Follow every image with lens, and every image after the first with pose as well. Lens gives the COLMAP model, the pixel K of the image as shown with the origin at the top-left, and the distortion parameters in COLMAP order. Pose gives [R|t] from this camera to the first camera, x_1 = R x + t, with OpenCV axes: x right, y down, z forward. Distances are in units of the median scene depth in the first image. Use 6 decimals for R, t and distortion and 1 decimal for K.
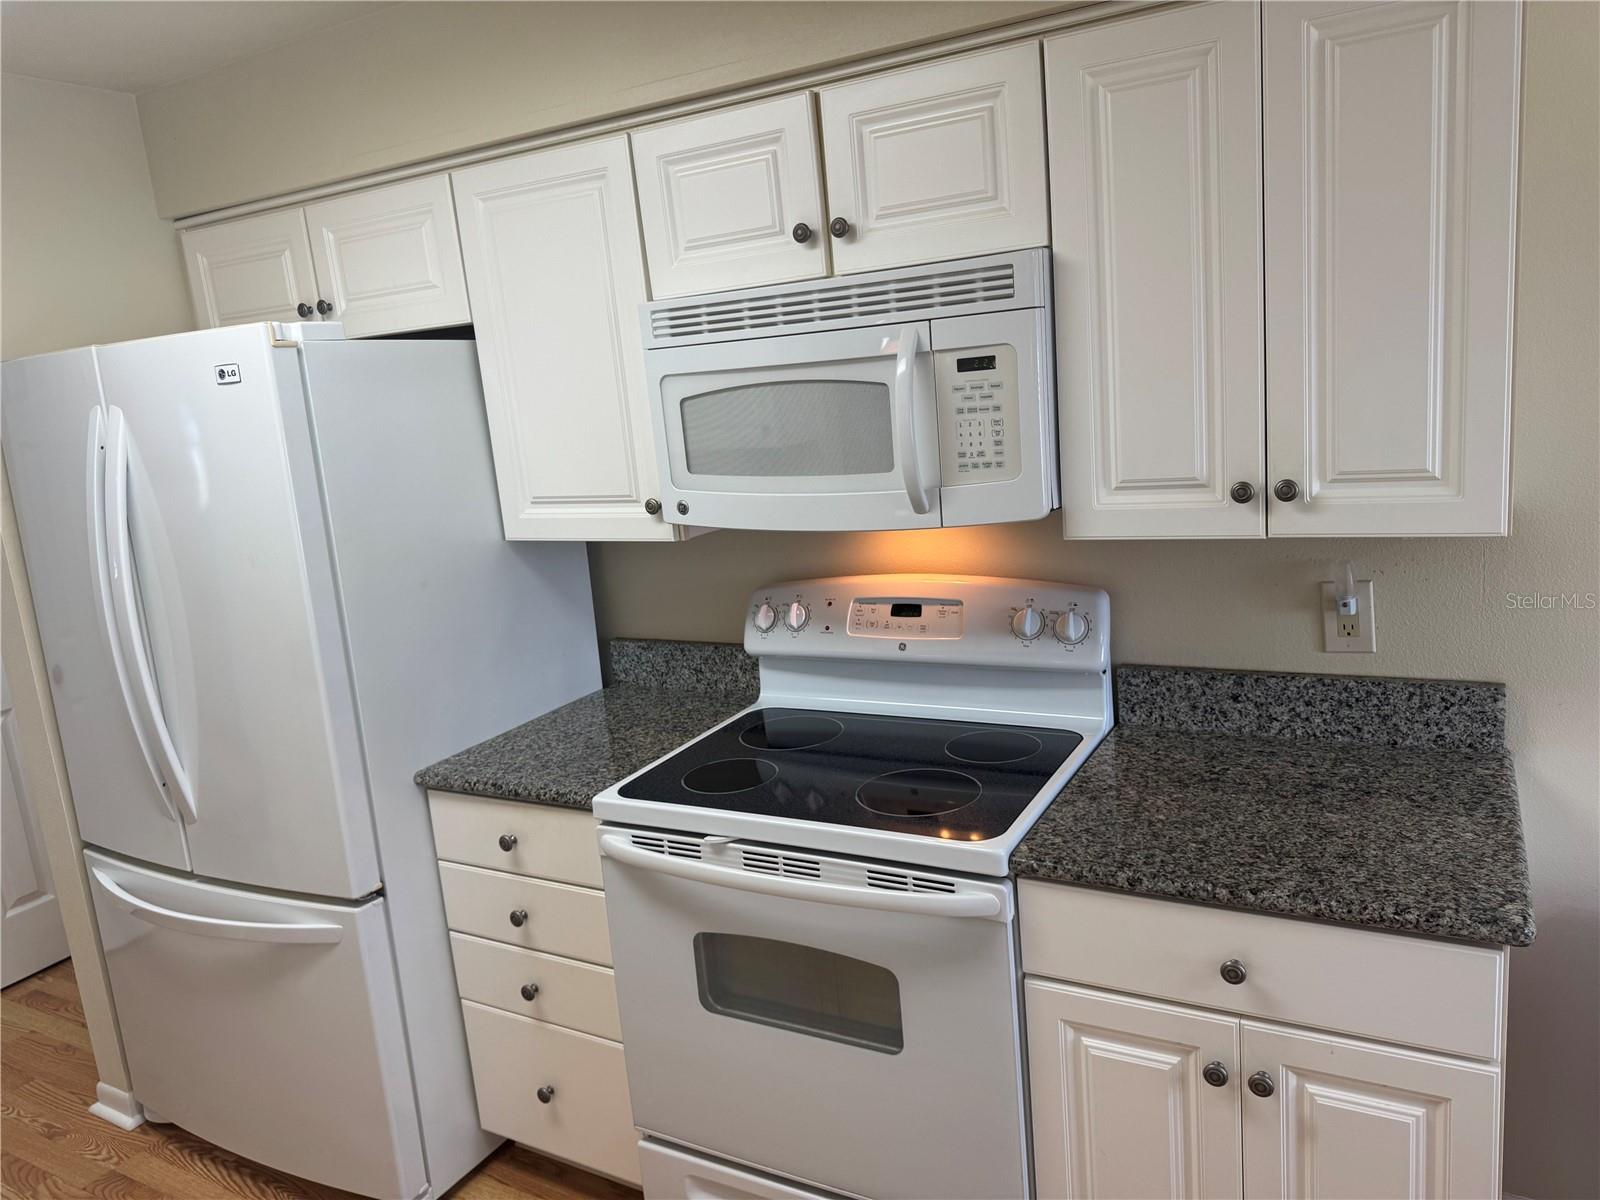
lens RADIAL K [[1132.9, 0, 801.7], [0, 1132.9, 587.4], [0, 0, 1]] dist [0.052930, -0.062966]
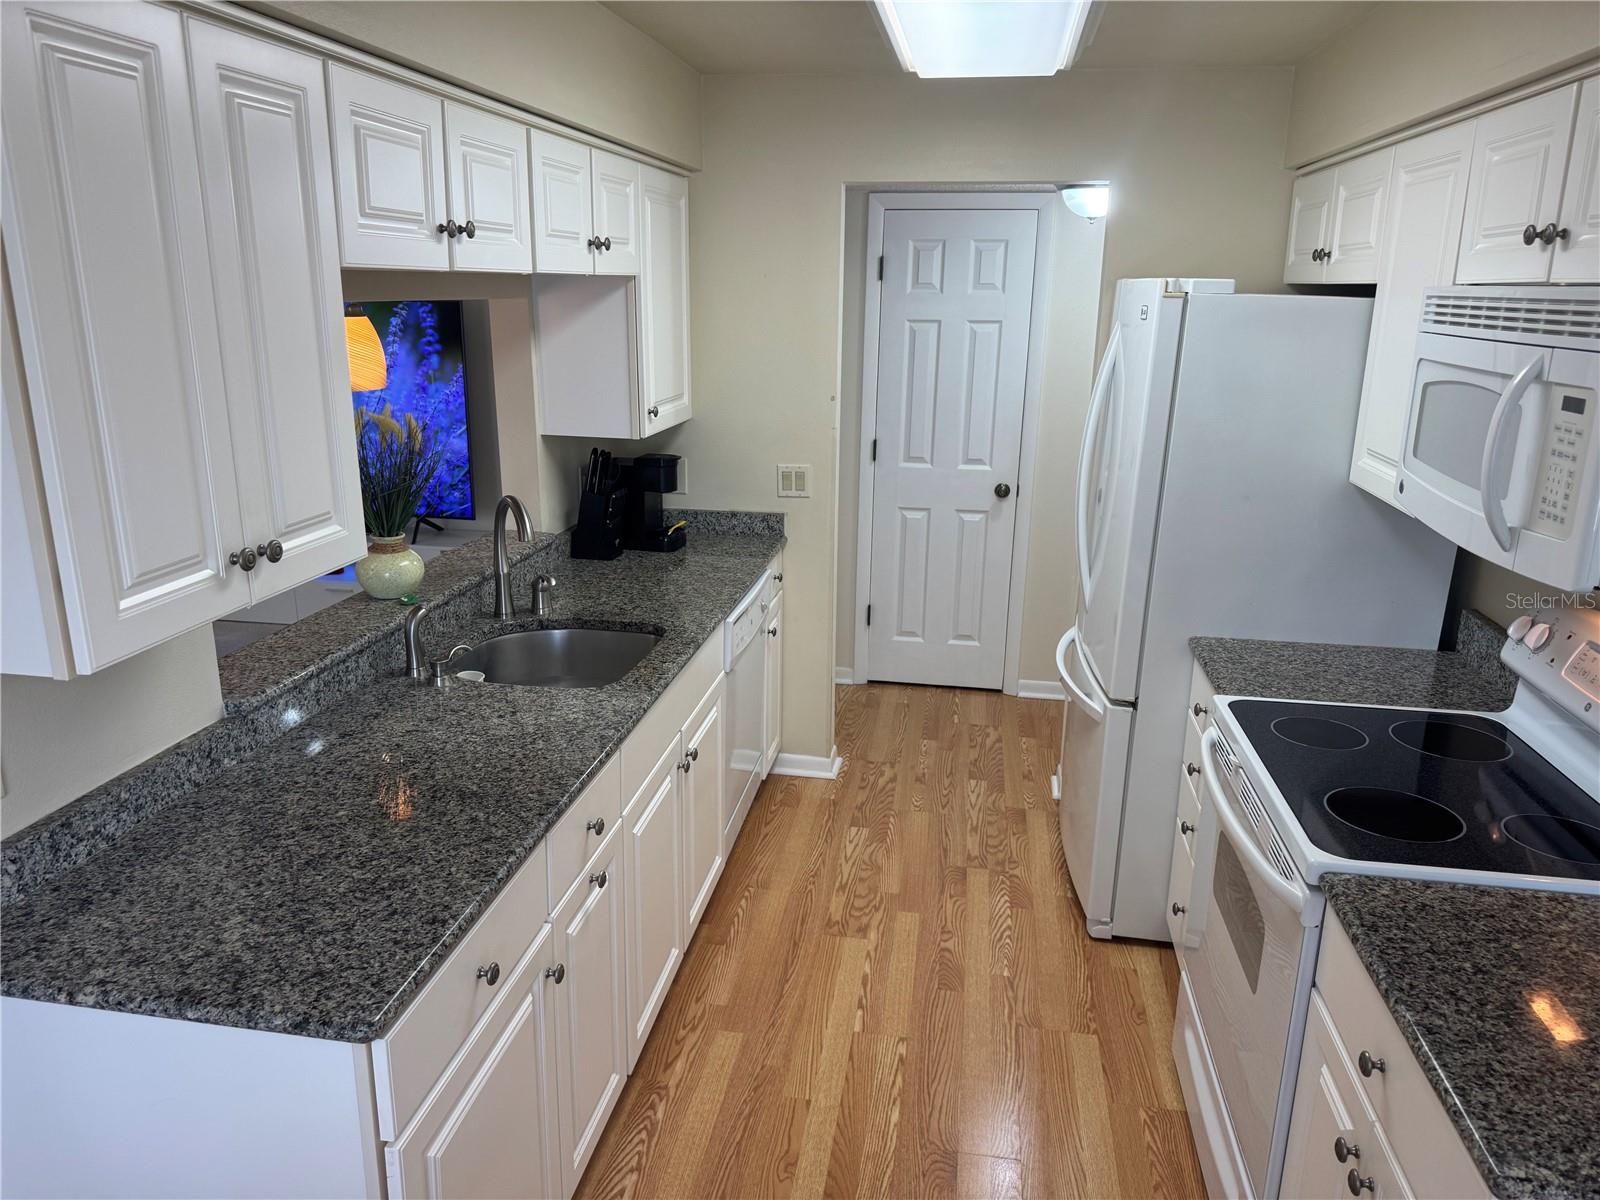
lens RADIAL K [[1128.8, 0, 800.0], [0, 1128.8, 600.0], [0, 0, 1]] dist [0.125245, -0.174229]
pose [[0.340820, 0.340096, -0.876457, 0.671538], [-0.224811, 0.934709, 0.275280, -0.140876], [0.912854, 0.103216, 0.395025, 0.088106]]
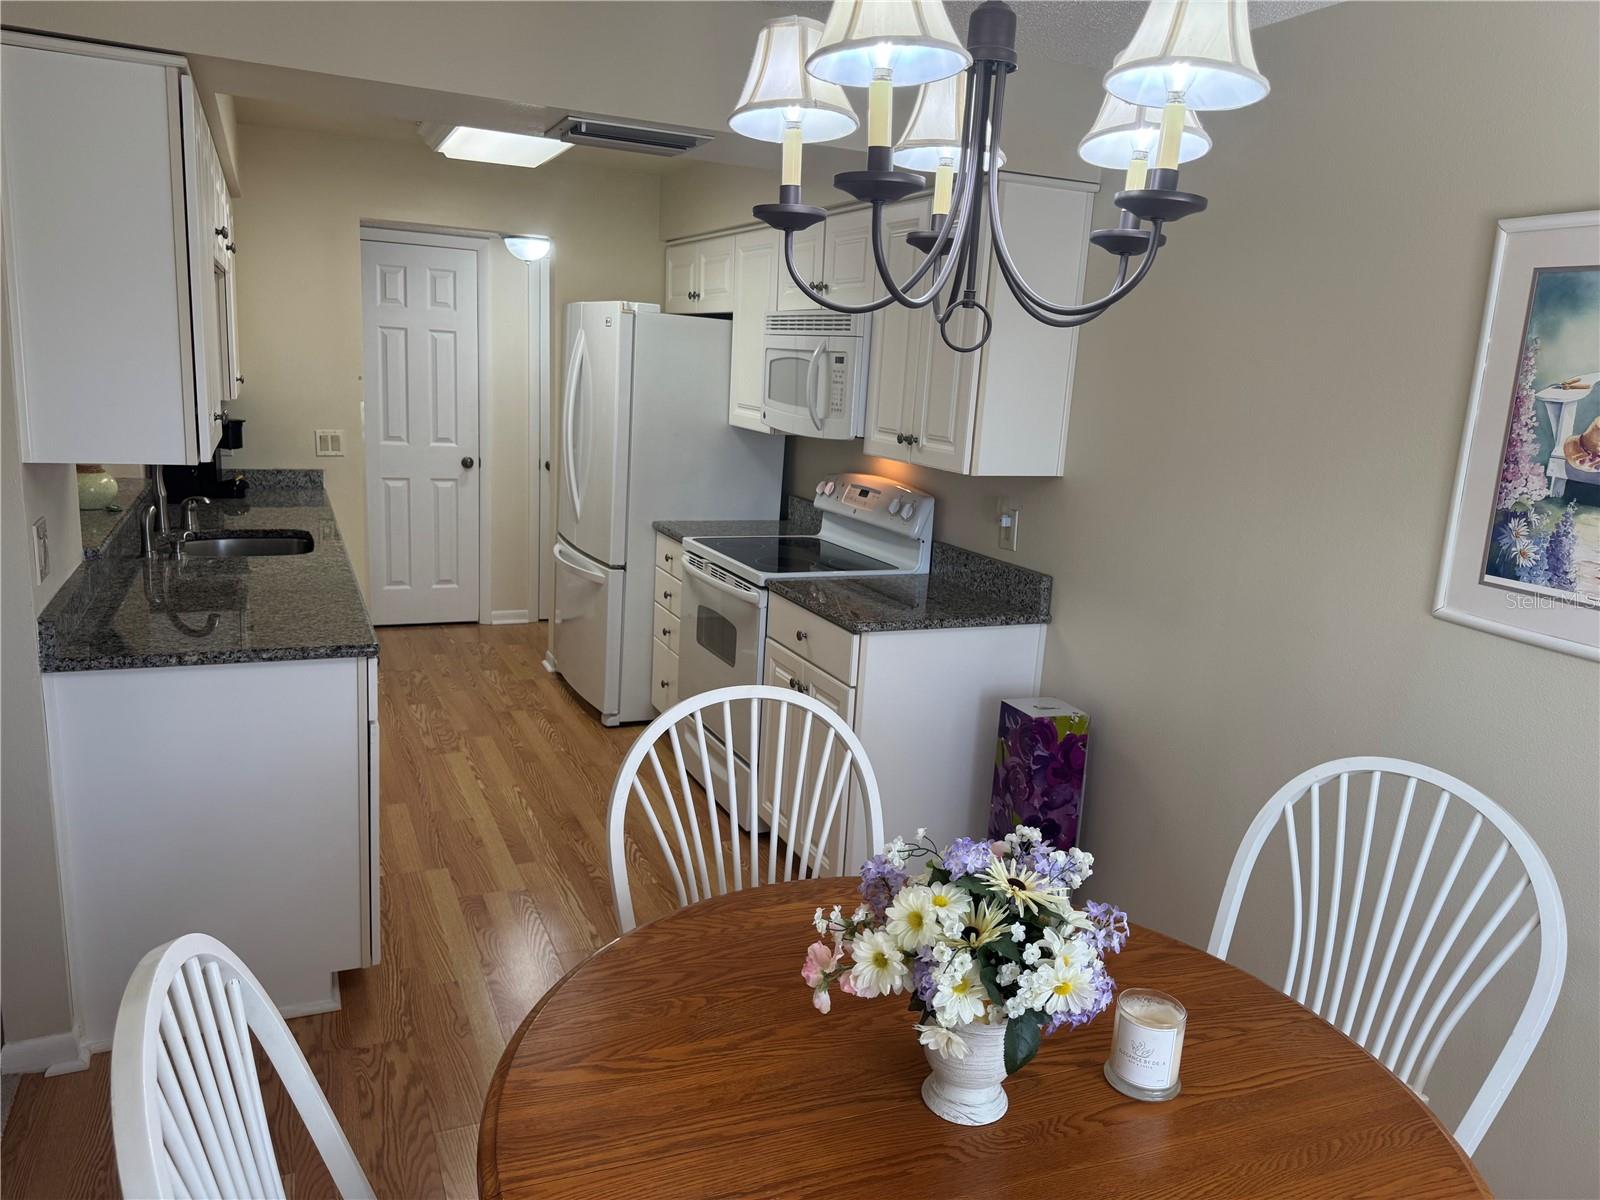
lens RADIAL K [[1128.8, 0, 800.0], [0, 1128.8, 600.0], [0, 0, 1]] dist [0.125245, -0.174229]
pose [[0.797815, 0.253672, -0.546938, 1.134239], [-0.237902, 0.966022, 0.101020, 0.028546], [0.553980, 0.049522, 0.831056, -0.624861]]
